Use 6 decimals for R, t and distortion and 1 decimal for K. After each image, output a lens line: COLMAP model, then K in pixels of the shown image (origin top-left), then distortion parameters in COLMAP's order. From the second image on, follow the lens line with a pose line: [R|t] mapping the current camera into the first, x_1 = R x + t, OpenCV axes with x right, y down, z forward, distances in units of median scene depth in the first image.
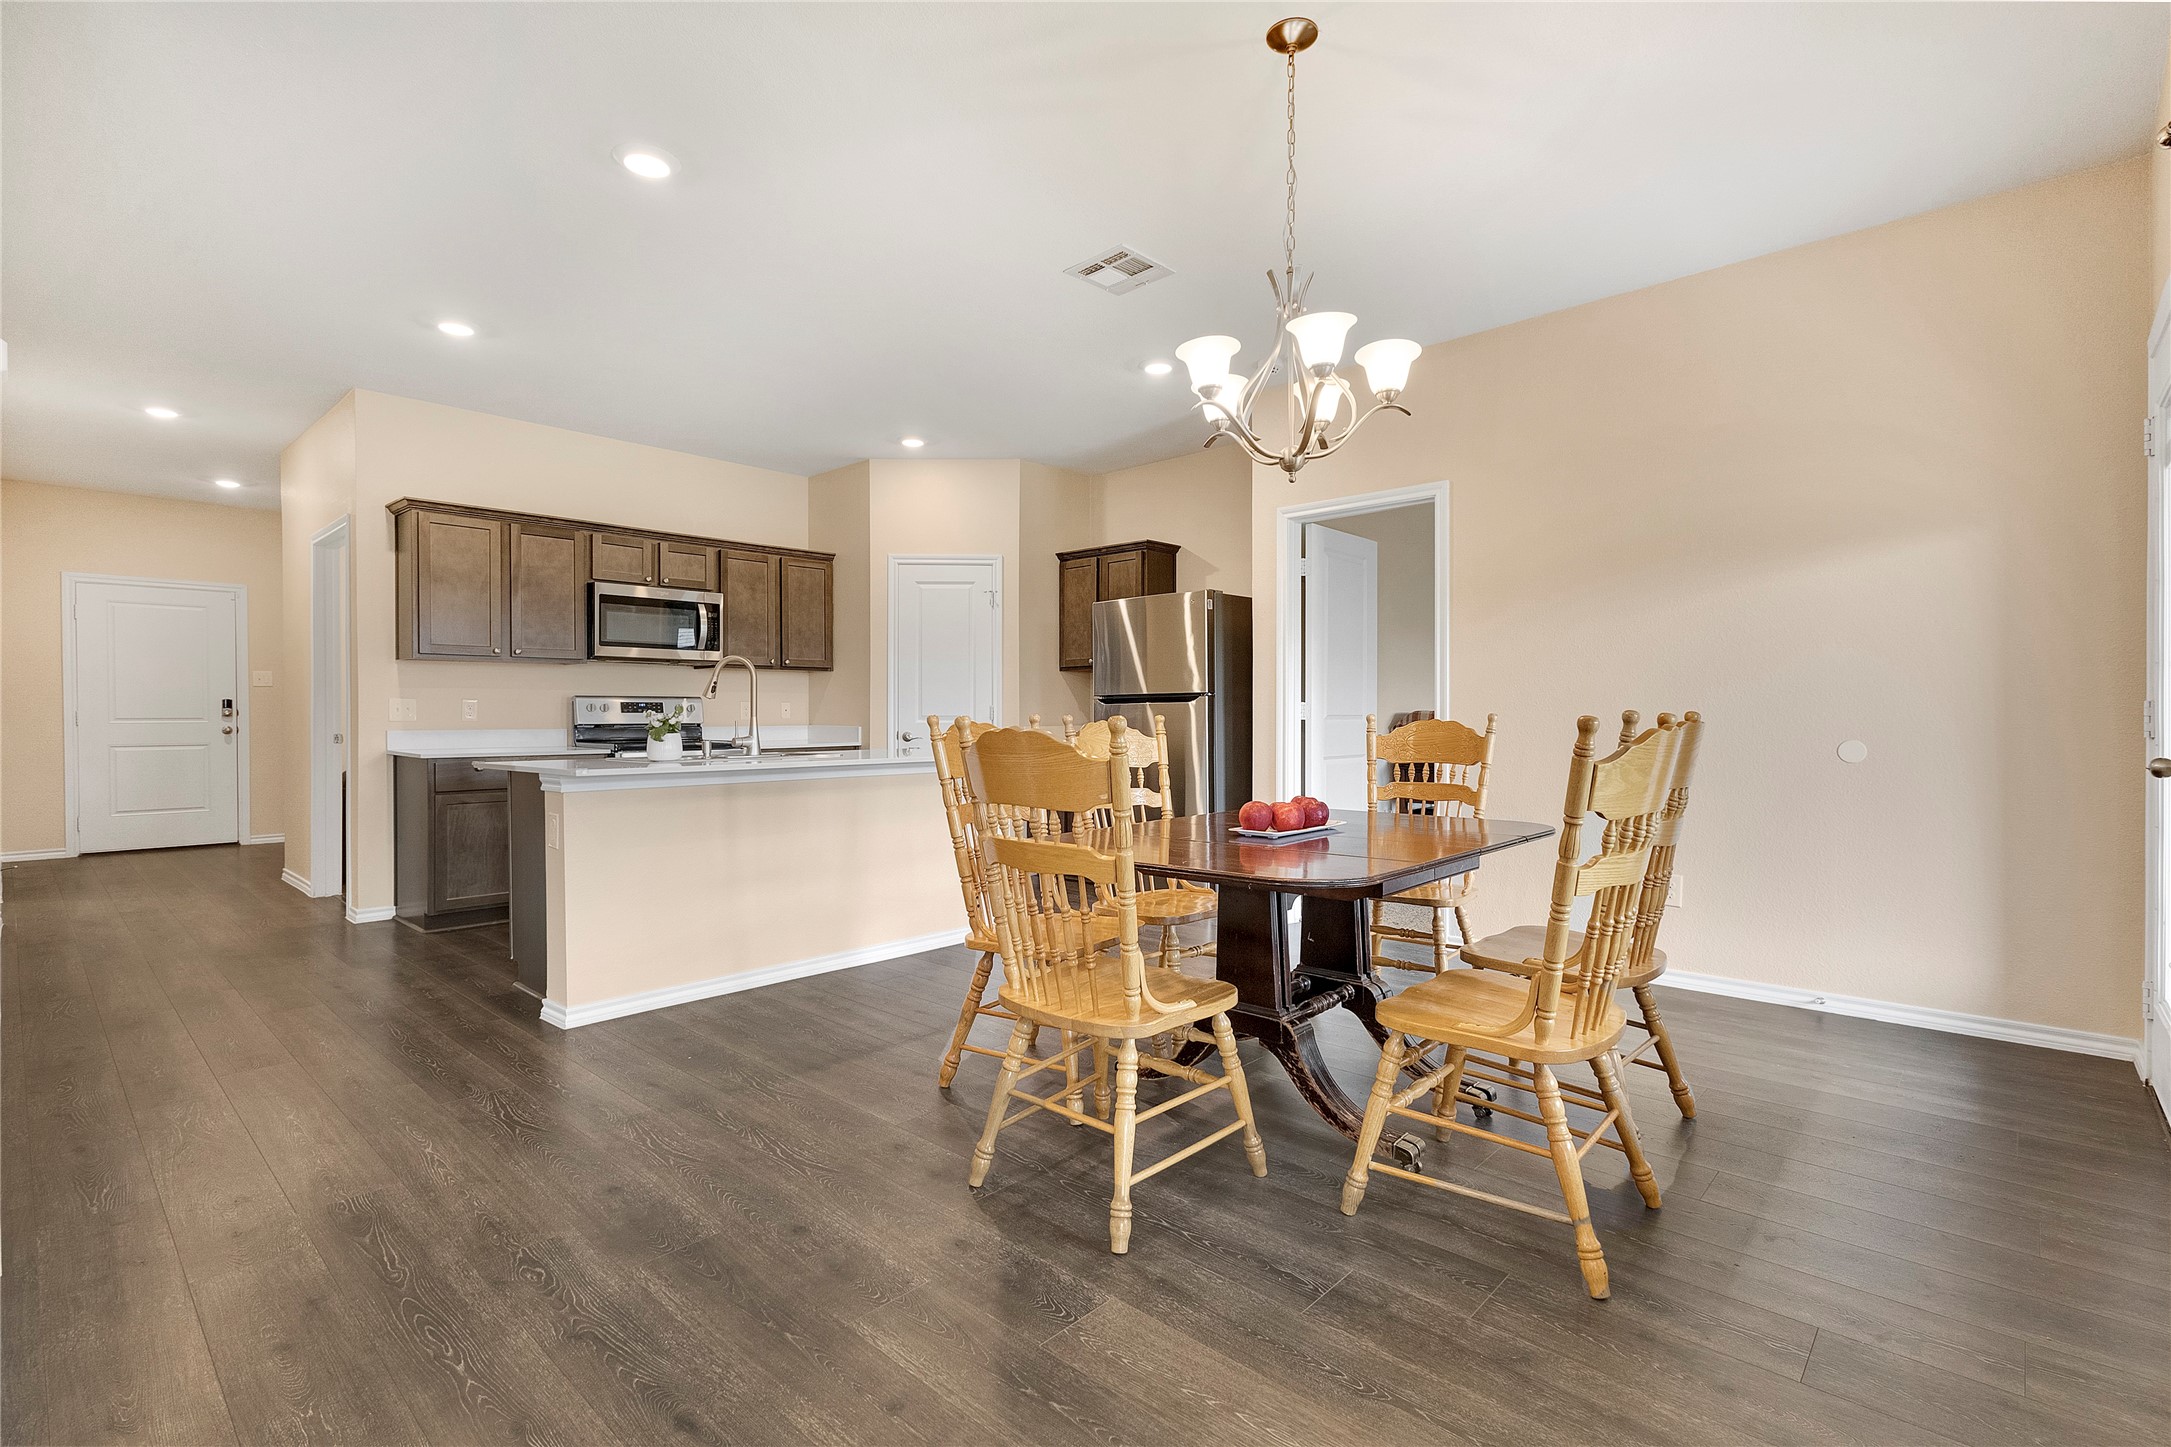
lens RADIAL K [[1006.3, 0, 1085.5], [0, 1006.3, 723.5], [0, 0, 1]] dist [0.009807, -0.000378]
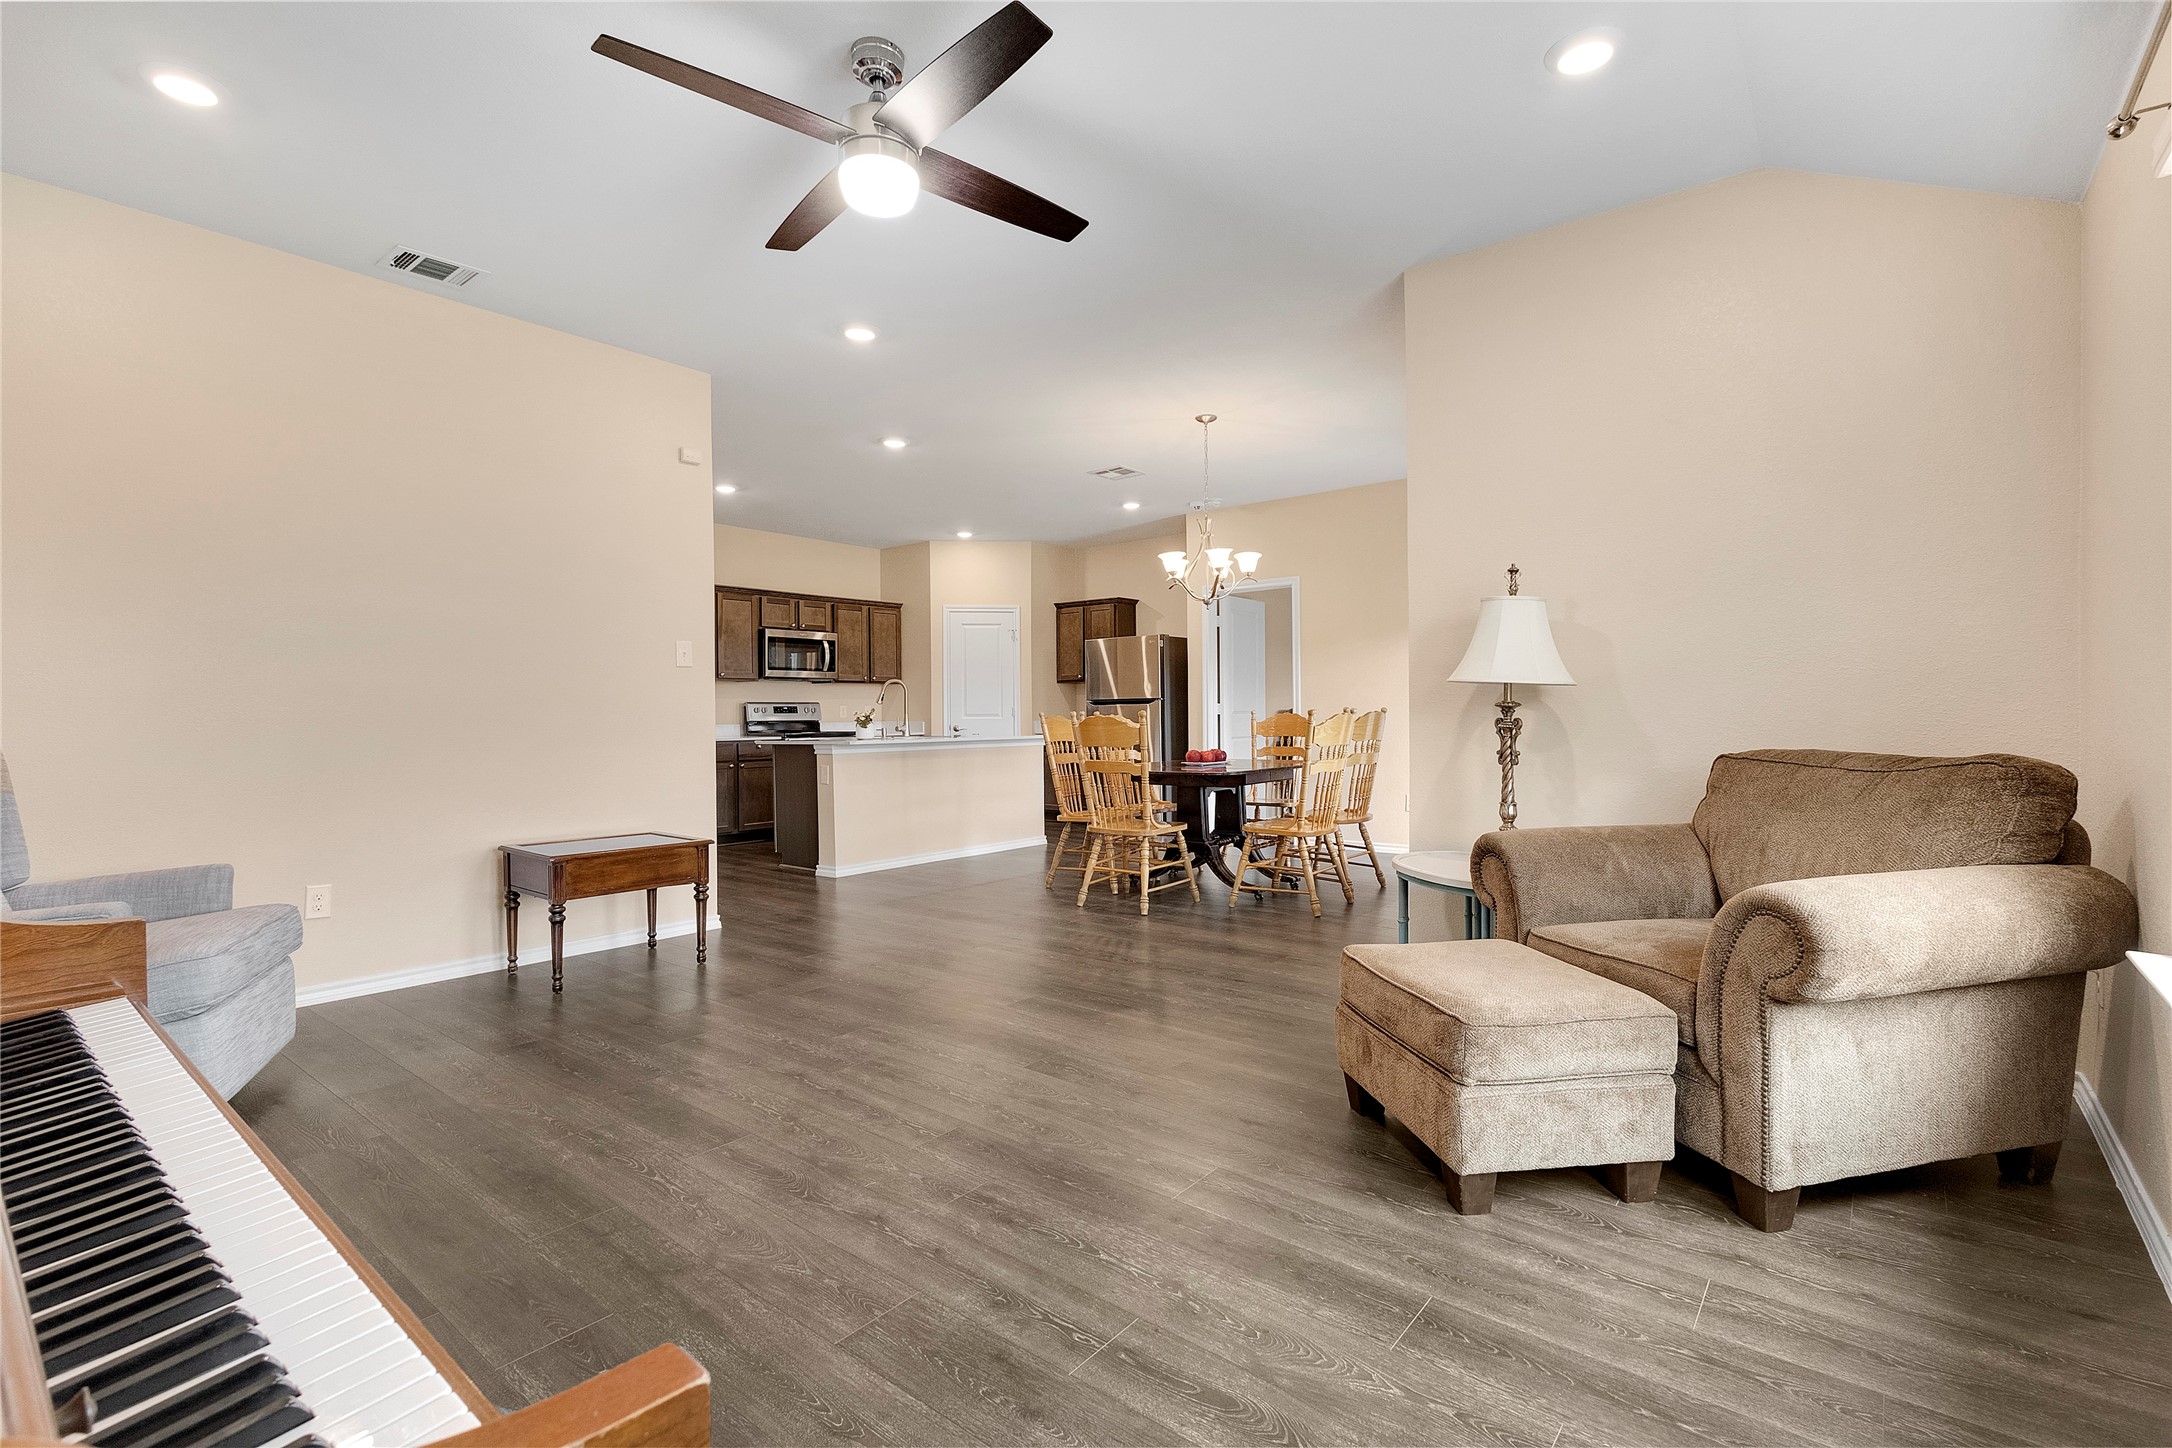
lens RADIAL K [[1005.2, 0, 1080.3], [0, 1005.2, 712.5], [0, 0, 1]] dist [0.006014, 0.000725]
pose [[0.997853, -0.006864, 0.065136, -0.105357], [0.007595, 0.999911, -0.010975, 0.008510], [-0.065055, 0.011446, 0.997816, -0.563024]]
